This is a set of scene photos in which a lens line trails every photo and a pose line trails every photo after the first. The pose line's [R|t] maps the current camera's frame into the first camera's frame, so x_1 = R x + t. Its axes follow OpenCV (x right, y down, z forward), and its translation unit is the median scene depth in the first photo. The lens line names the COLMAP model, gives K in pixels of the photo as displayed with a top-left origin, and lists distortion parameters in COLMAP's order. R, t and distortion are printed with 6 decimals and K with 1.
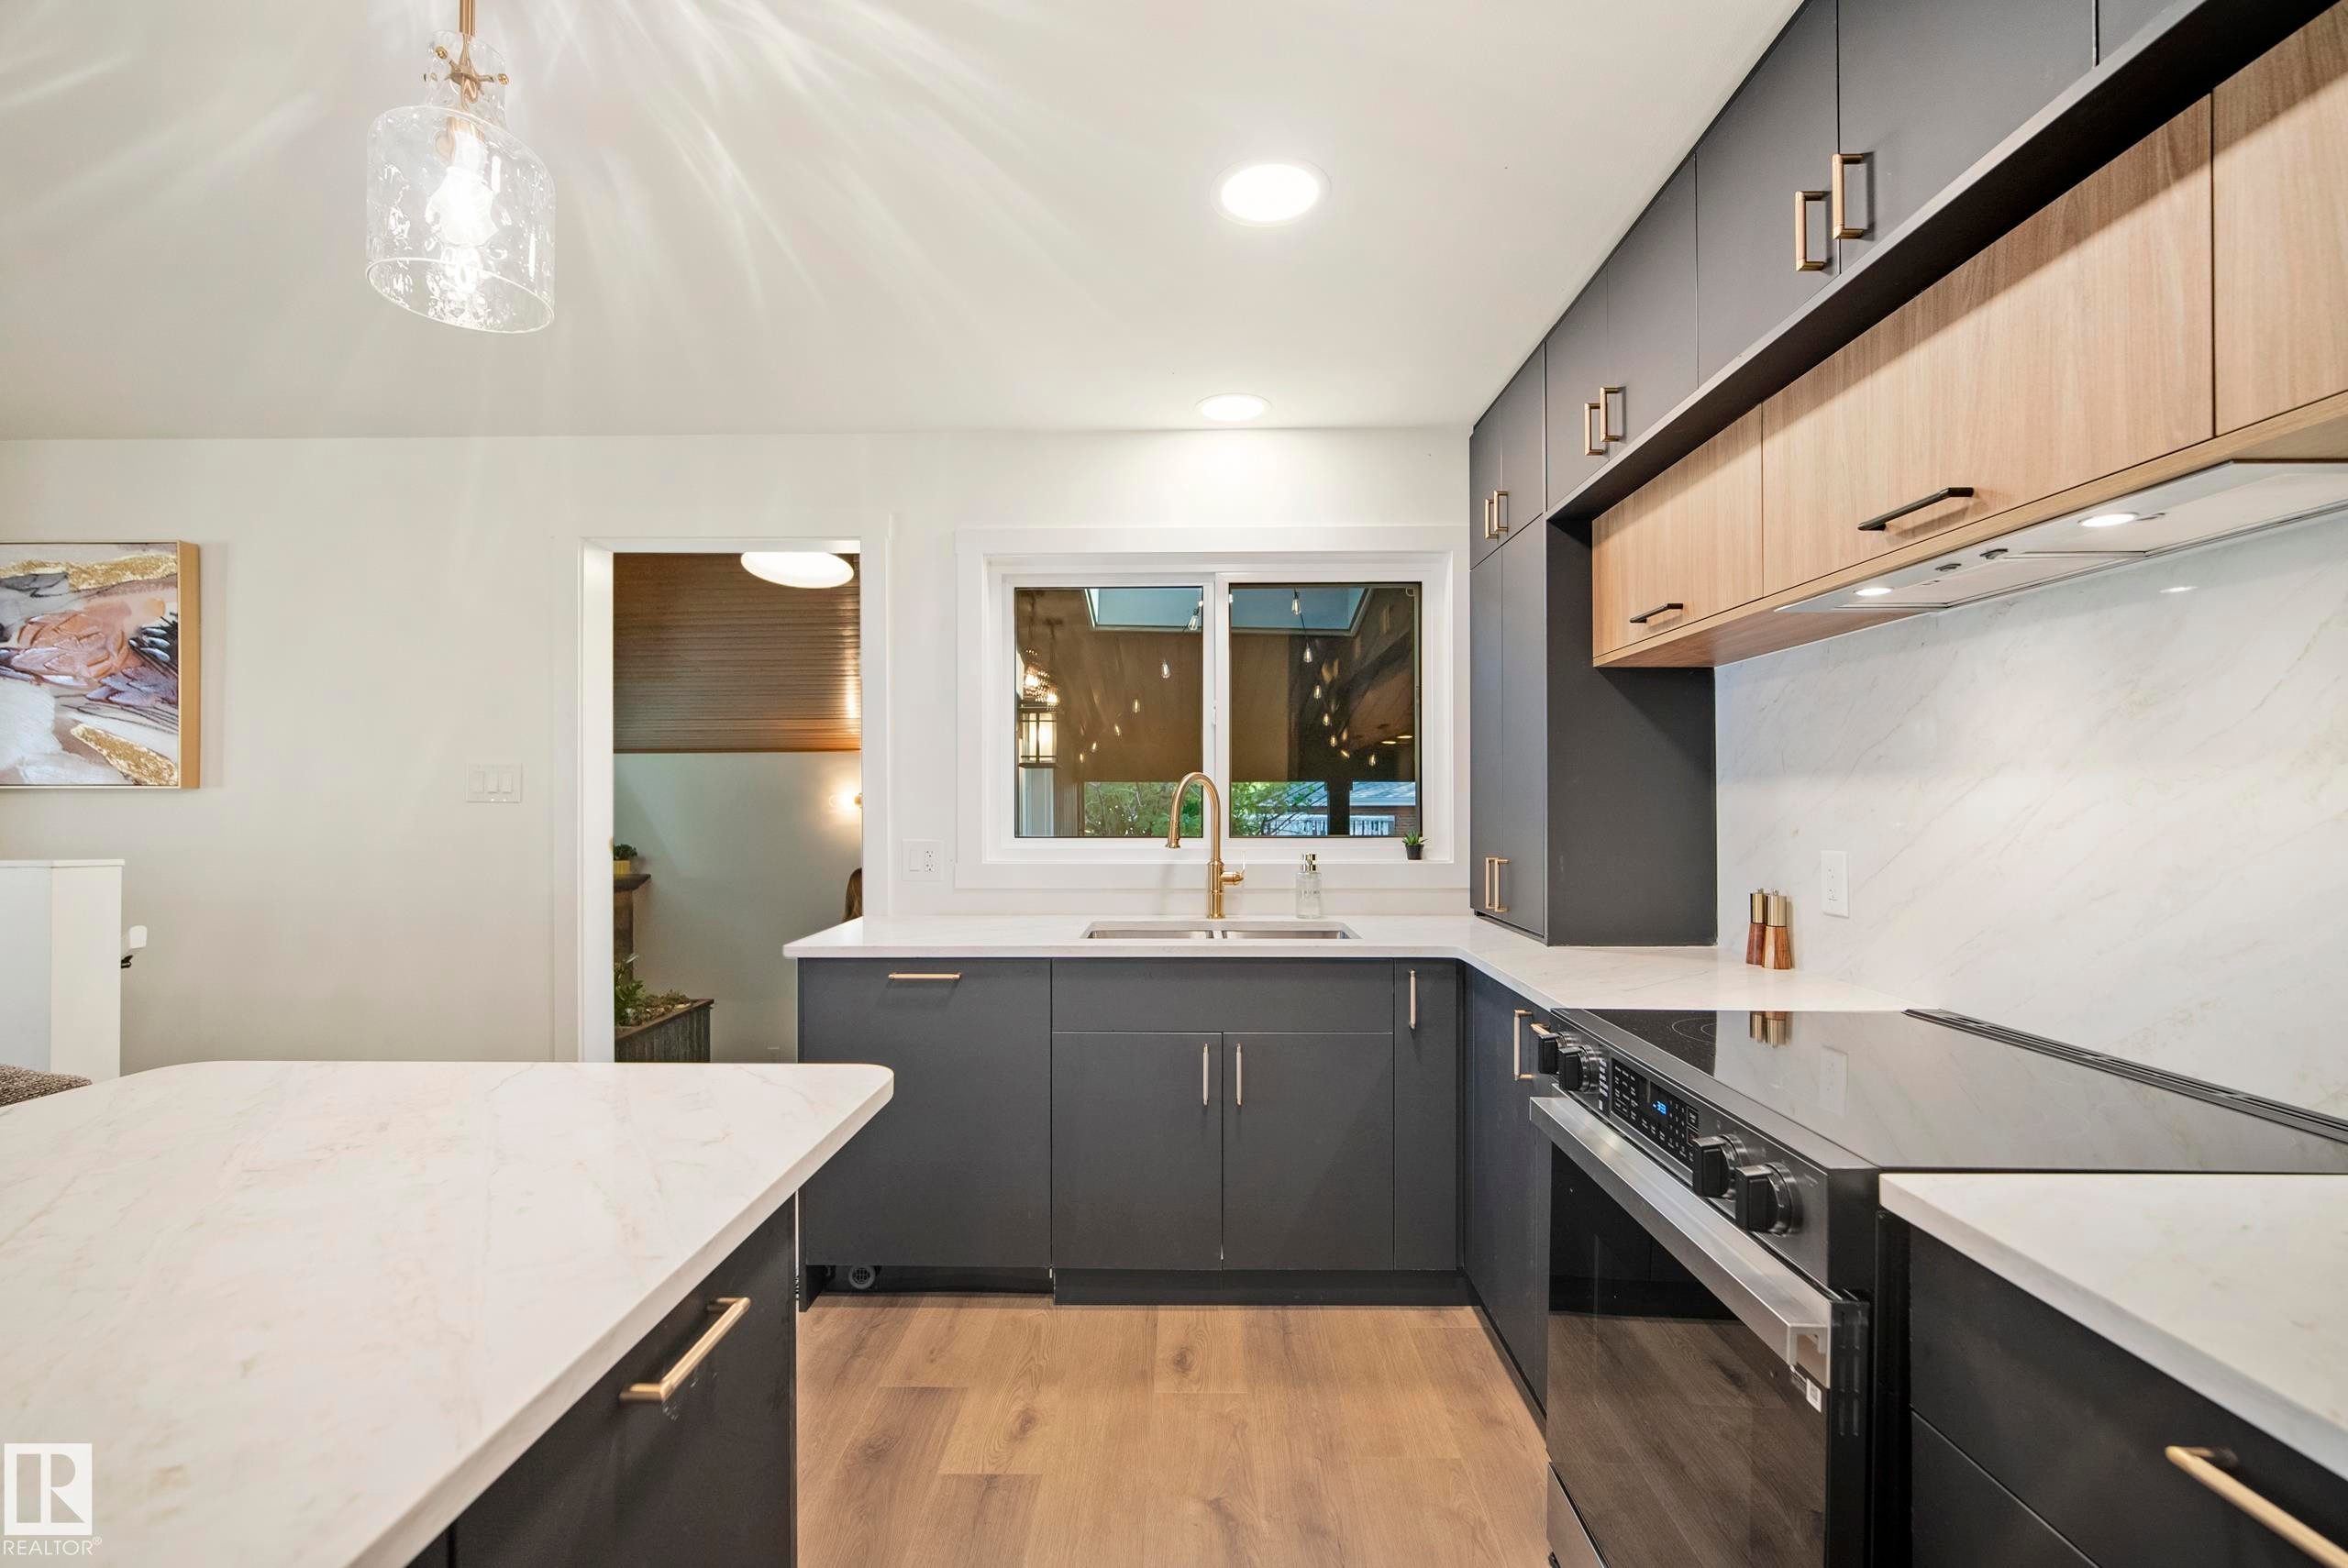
lens RADIAL K [[1033.5, 0, 1166.1], [0, 1033.5, 796.1], [0, 0, 1]] dist [-0.001428, 0.001167]
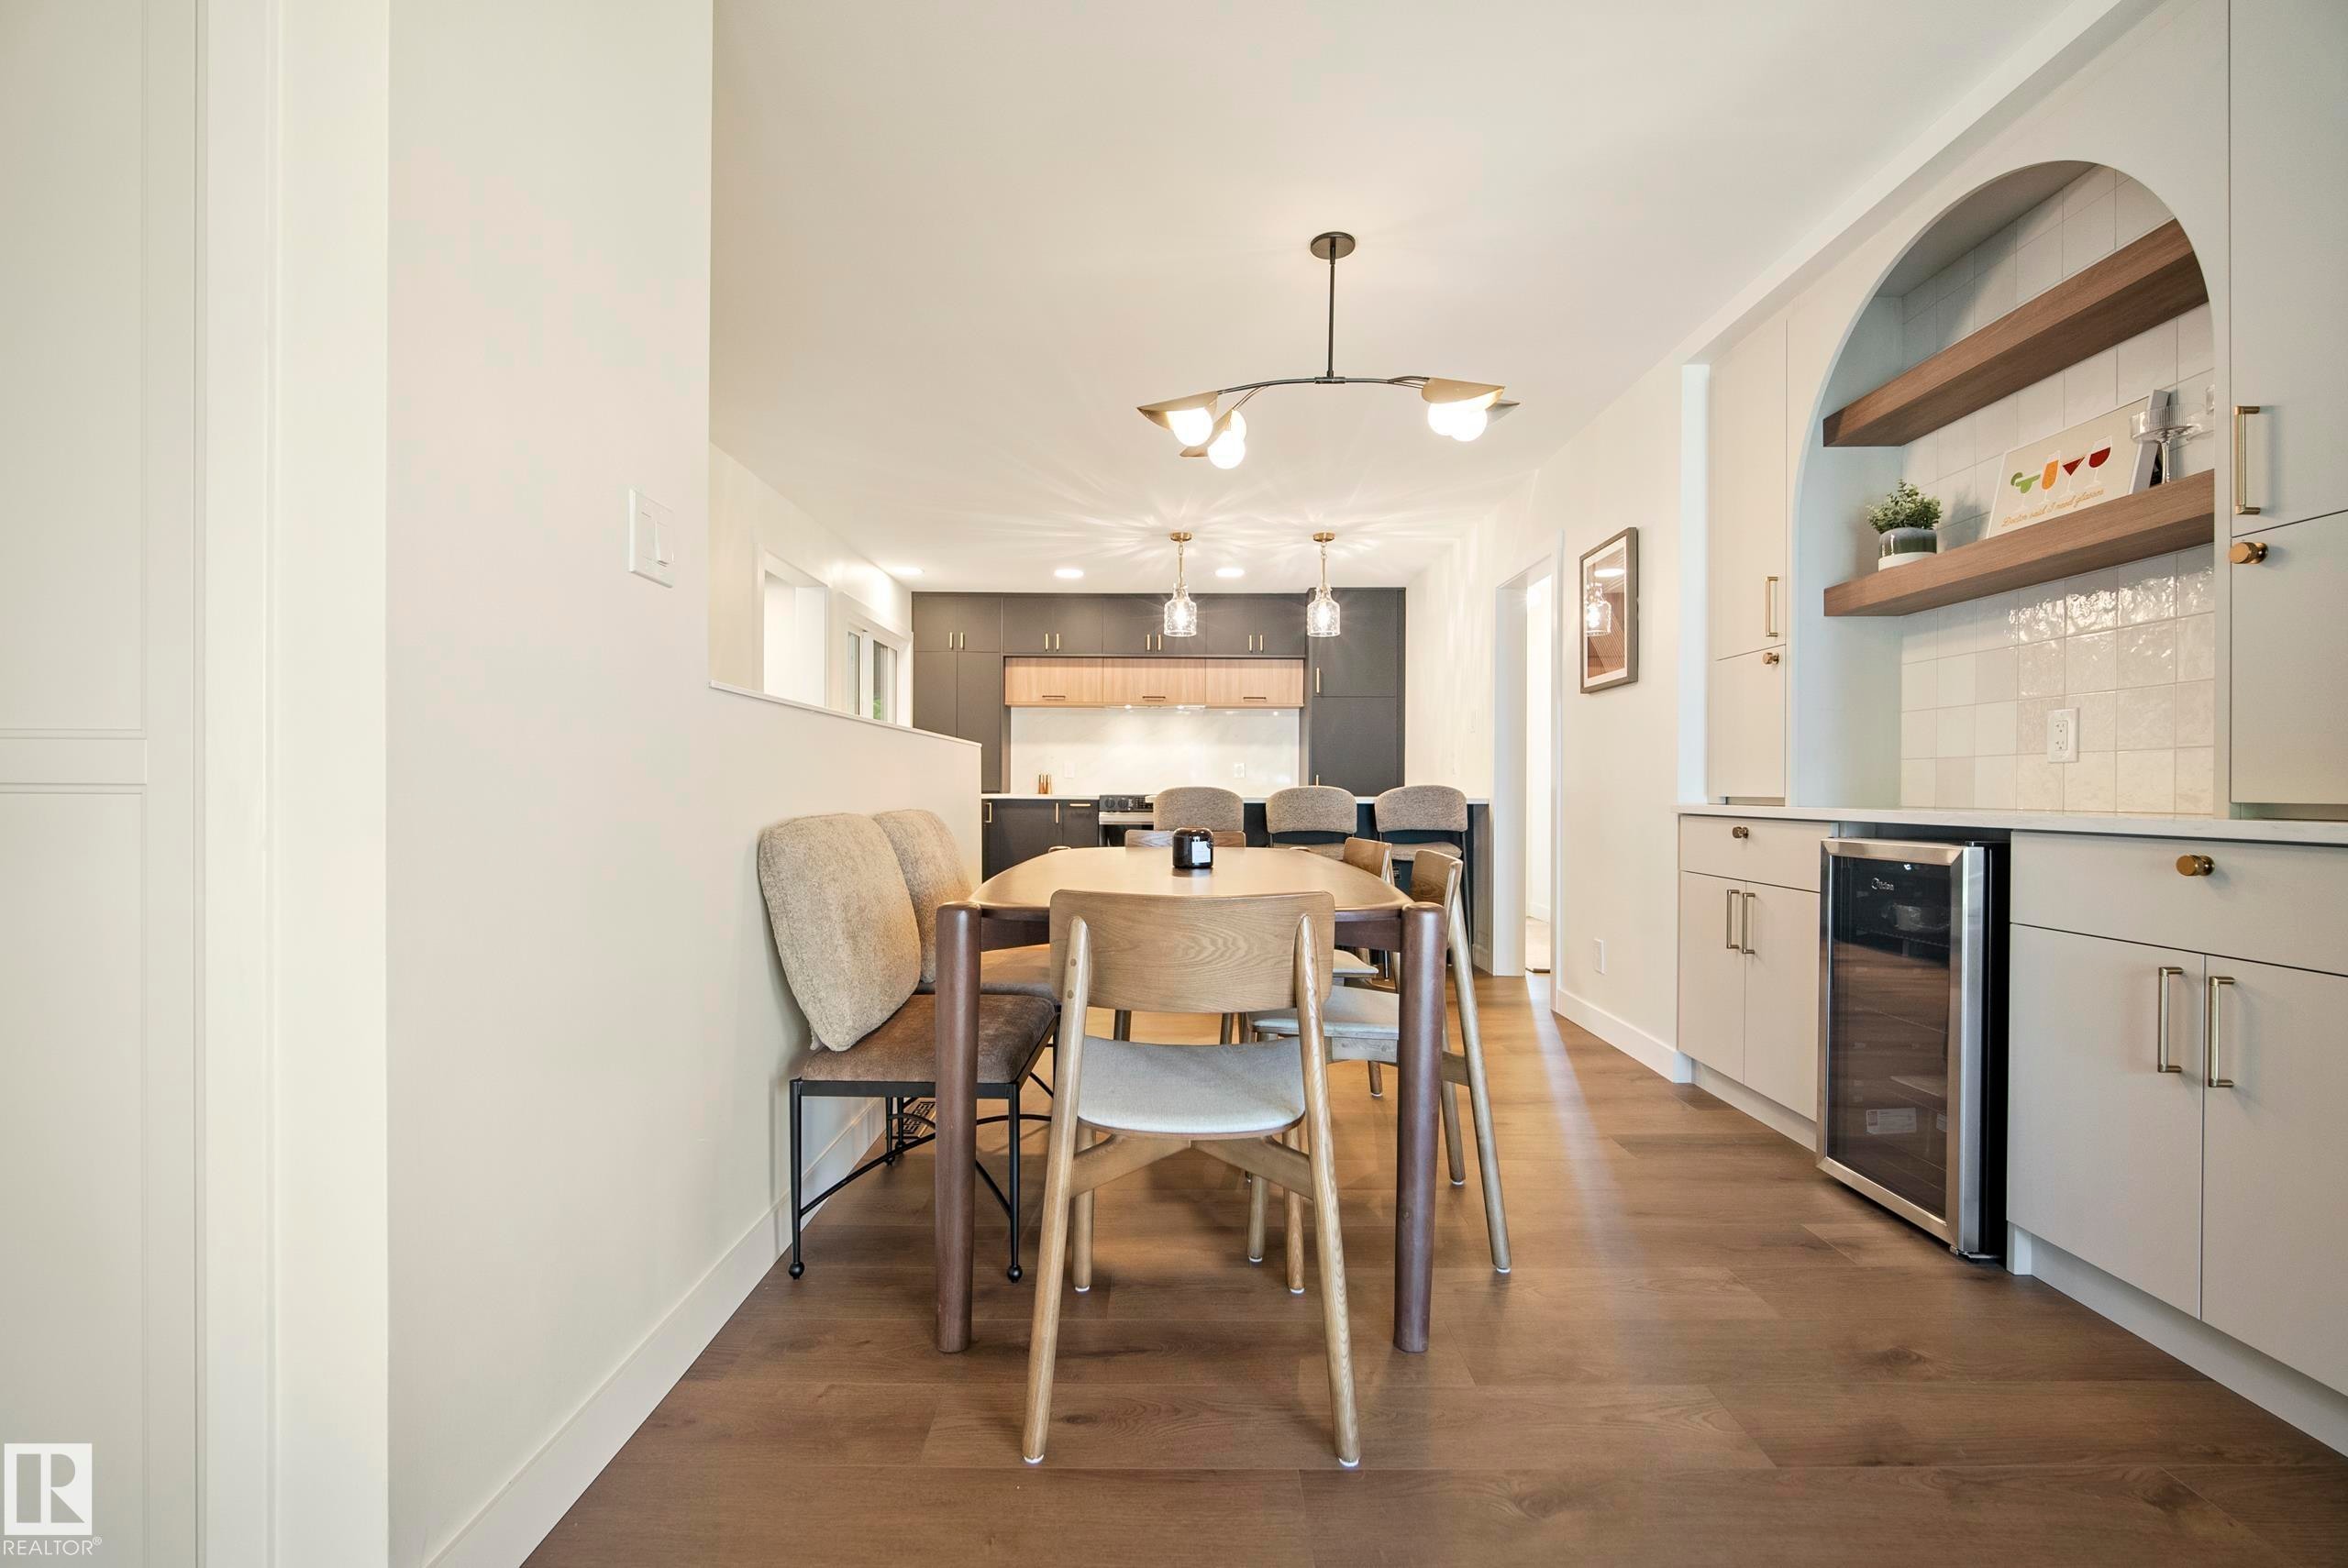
lens RADIAL K [[1033.5, 0, 1166.1], [0, 1033.5, 796.1], [0, 0, 1]] dist [-0.001428, 0.001167]
pose [[-0.005156, -0.001354, 0.999986, -5.936031], [-0.011068, 0.999938, 0.001297, 0.310802], [-0.999925, -0.011061, -0.005170, 1.145710]]
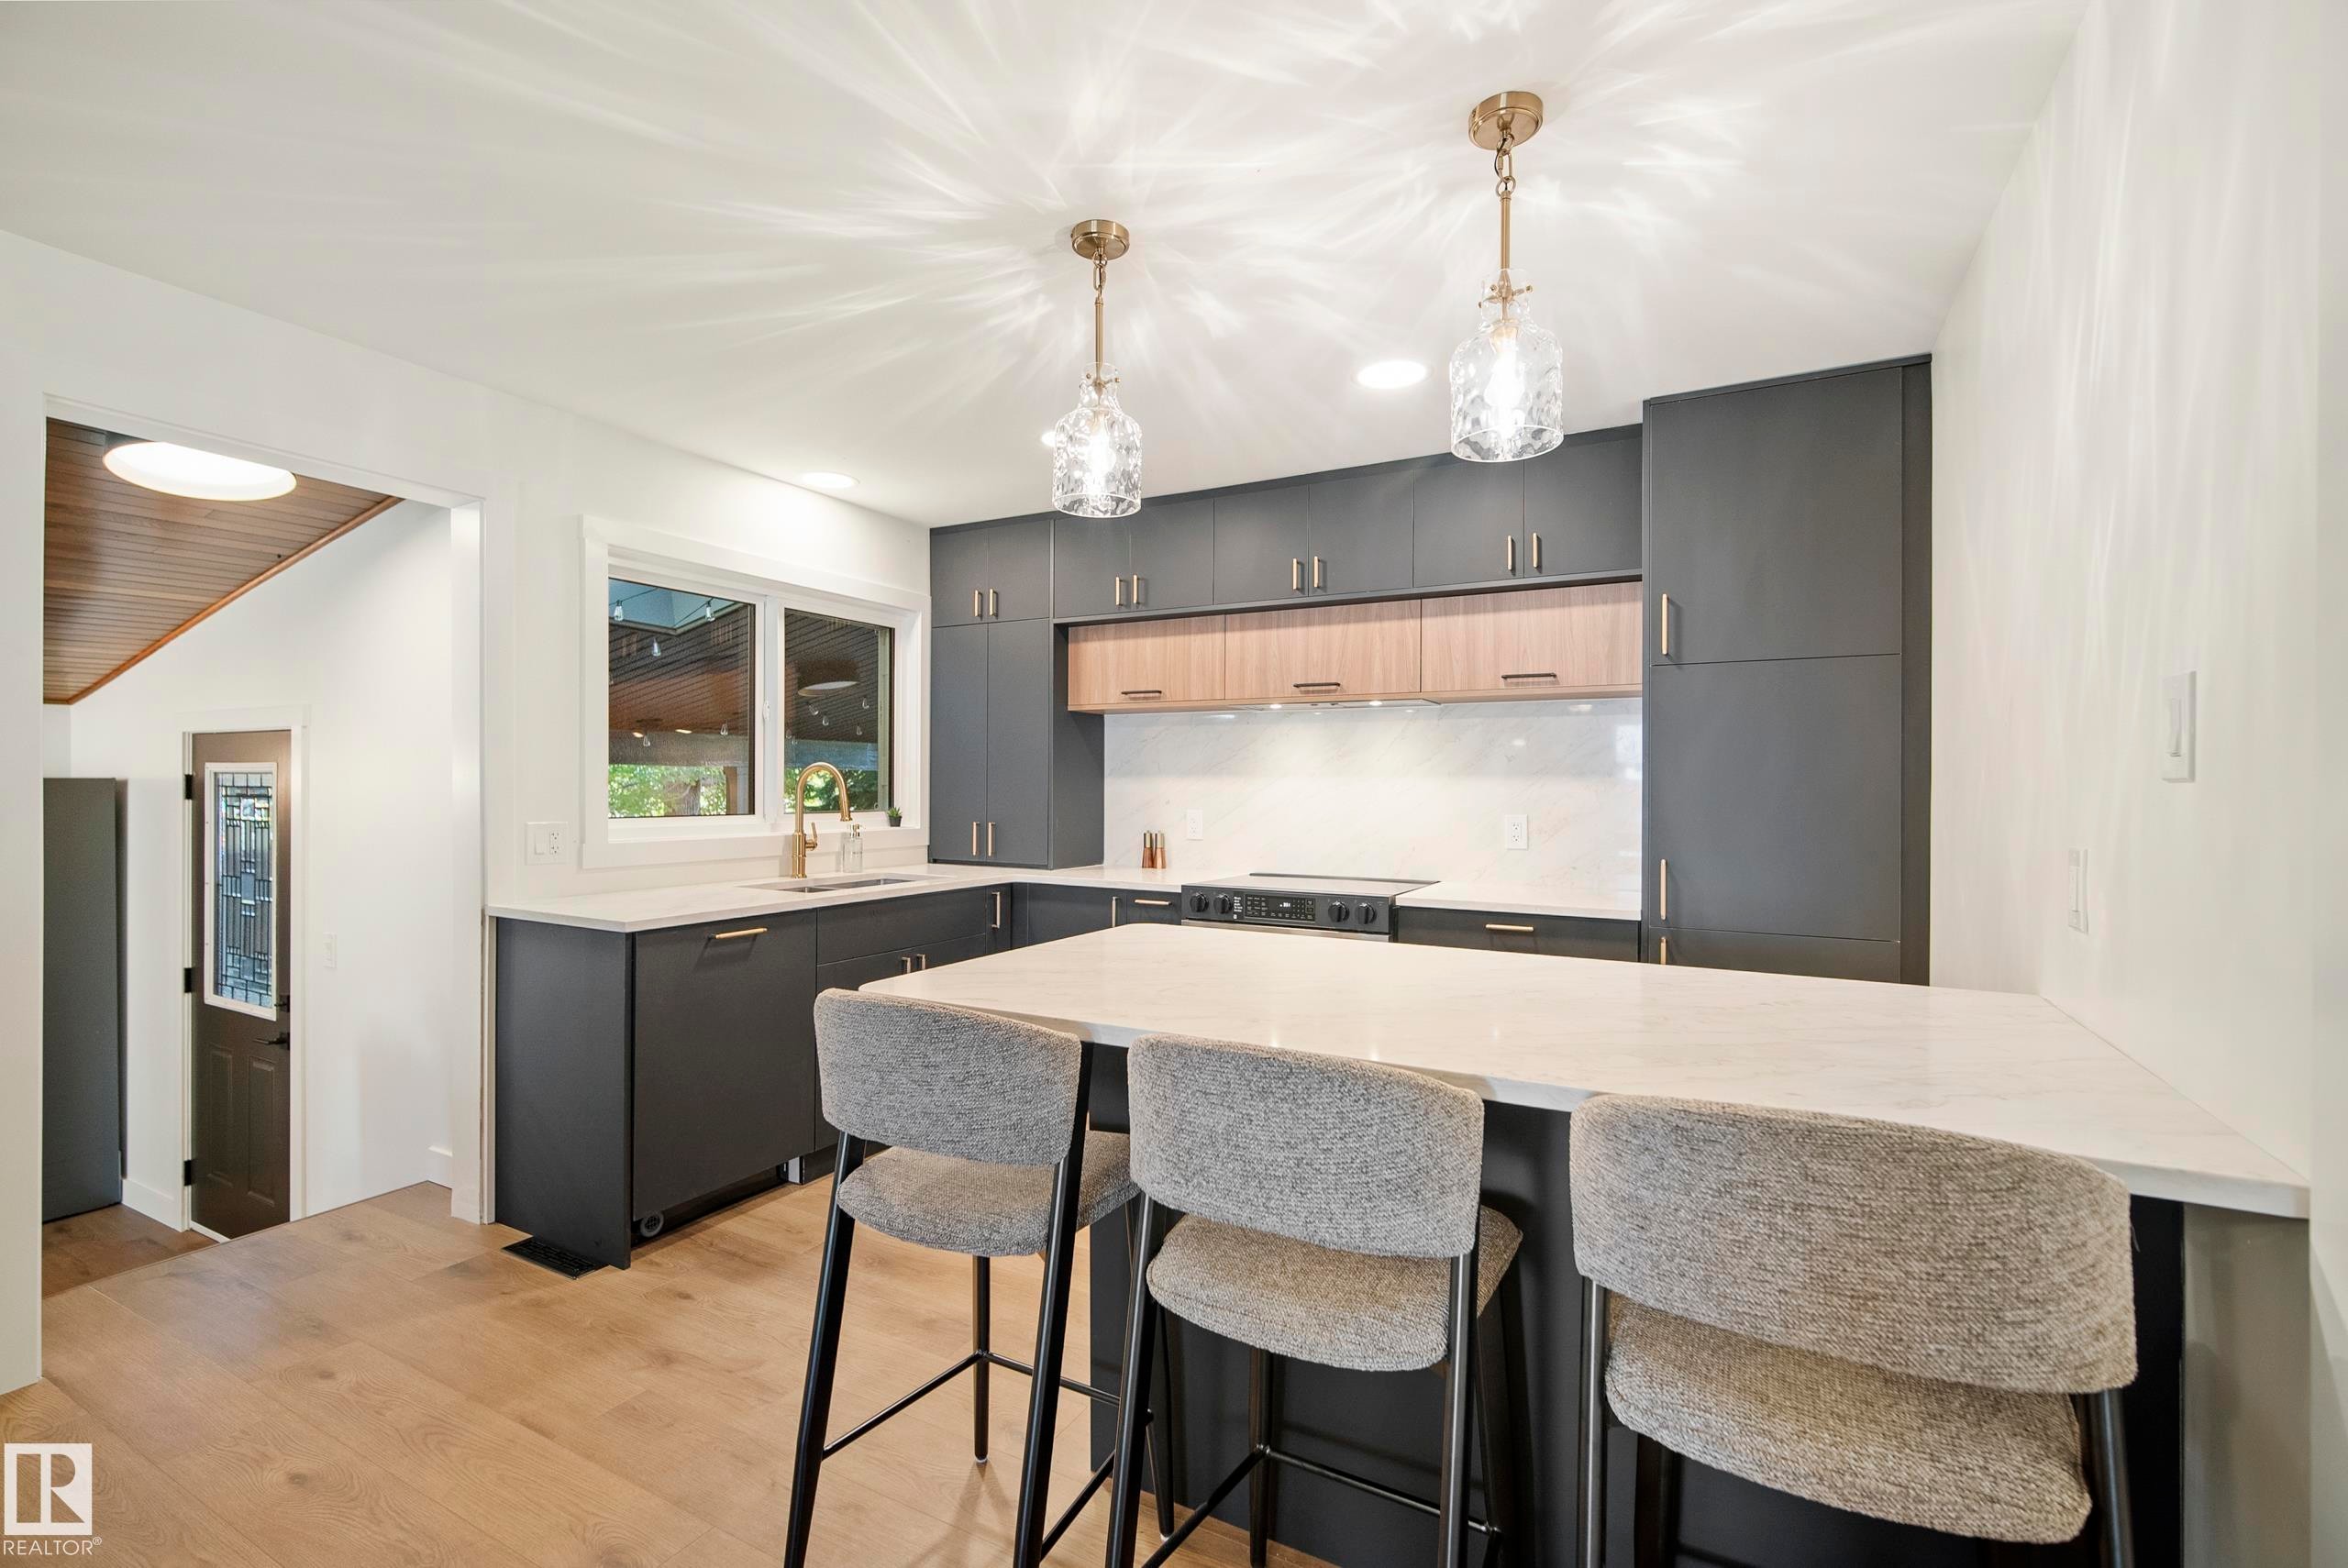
lens RADIAL K [[1037.4, 0, 1174.0], [0, 1037.4, 784.0], [0, 0, 1]] dist [-0.000919, 0.000160]
pose [[0.456477, 0.006979, 0.889708, -2.356149], [-0.010983, 0.999937, -0.002209, 0.005597], [-0.889668, -0.008763, 0.456525, 0.062170]]
